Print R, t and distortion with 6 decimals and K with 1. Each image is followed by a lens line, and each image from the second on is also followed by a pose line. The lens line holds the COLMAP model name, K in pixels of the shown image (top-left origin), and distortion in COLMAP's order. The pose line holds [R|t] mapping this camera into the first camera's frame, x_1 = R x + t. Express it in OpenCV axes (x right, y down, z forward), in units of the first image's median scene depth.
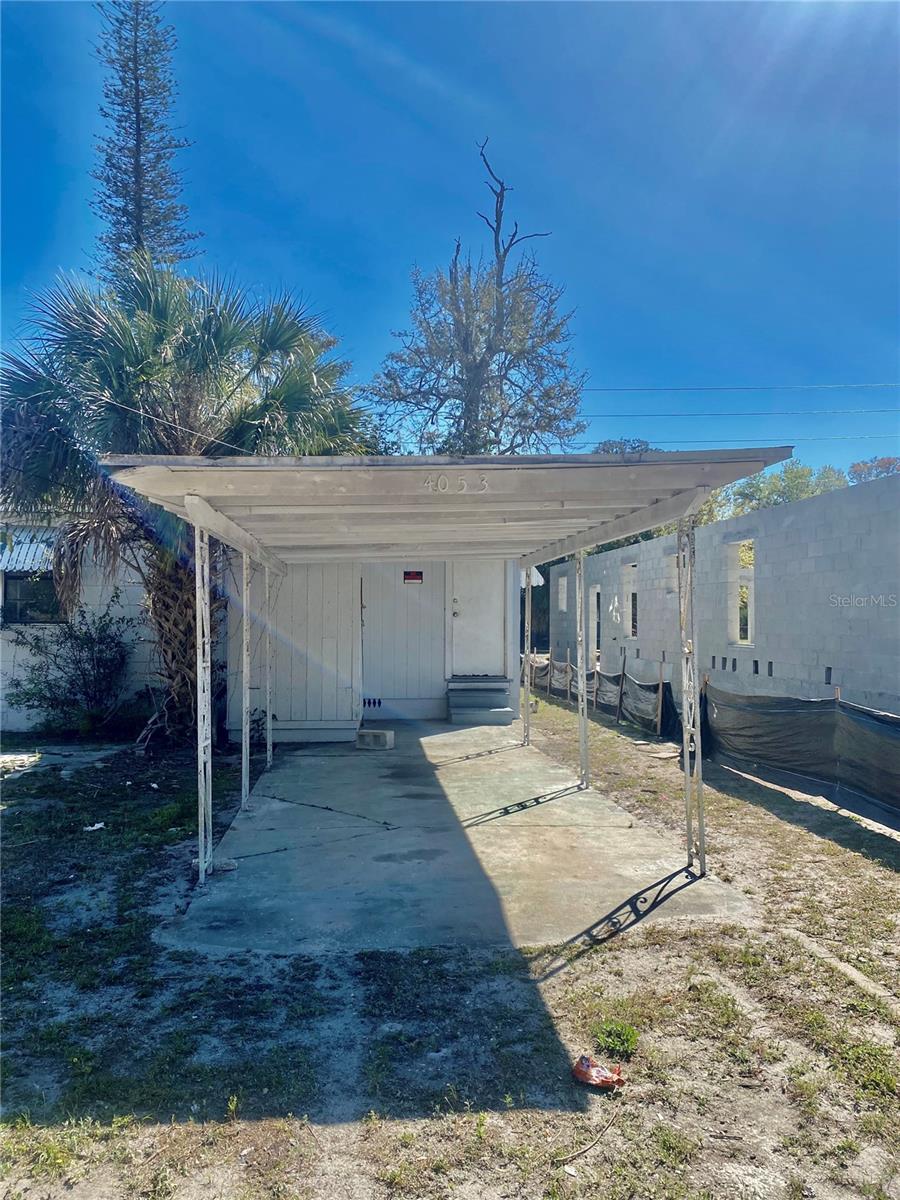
lens RADIAL K [[914.3, 0, 421.6], [0, 914.3, 597.0], [0, 0, 1]] dist [0.046354, -0.049655]
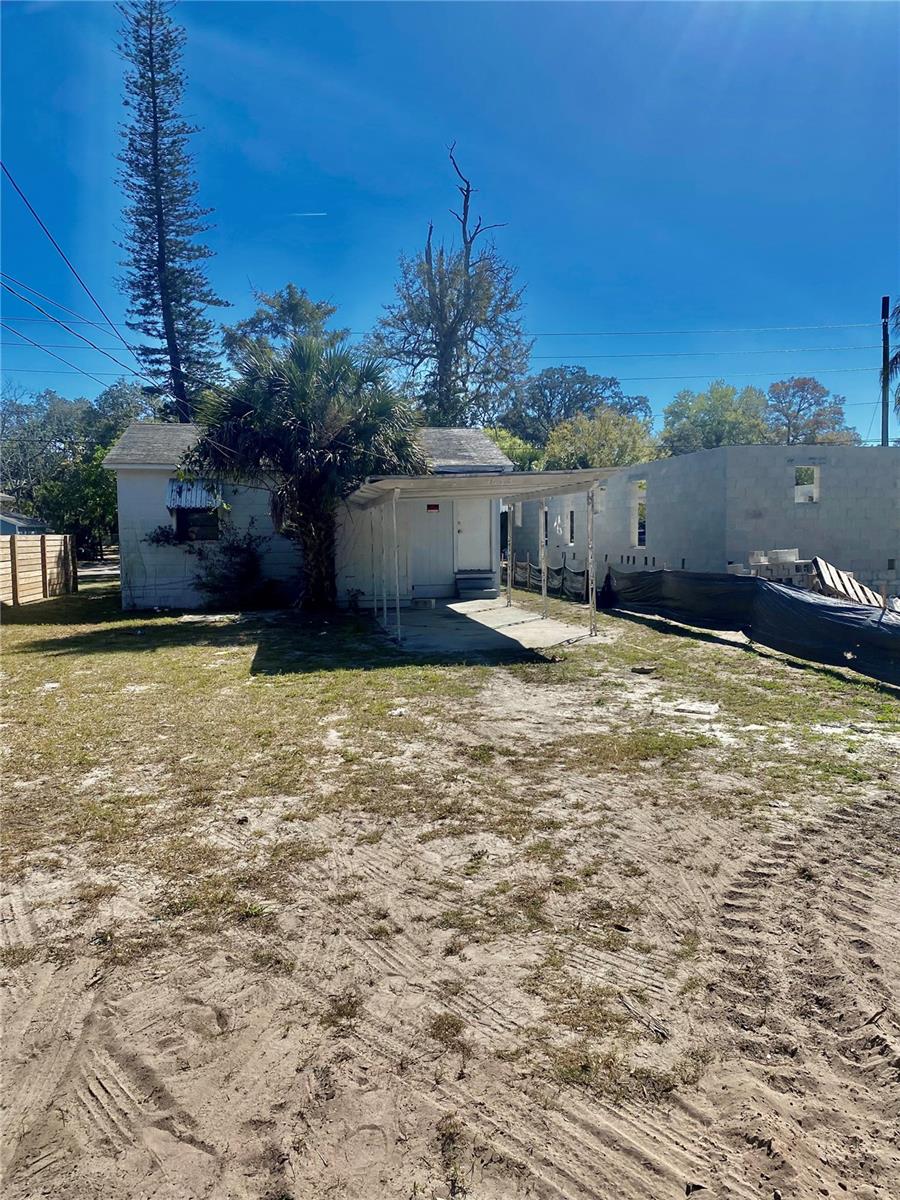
lens RADIAL K [[914.3, 0, 449.1], [0, 914.3, 600.8], [0, 0, 1]] dist [0.046354, -0.049655]
pose [[0.995617, -0.021305, 0.091064, -0.064135], [0.012319, 0.995098, 0.098127, -0.008280], [-0.092708, -0.096575, 0.990999, -0.288420]]
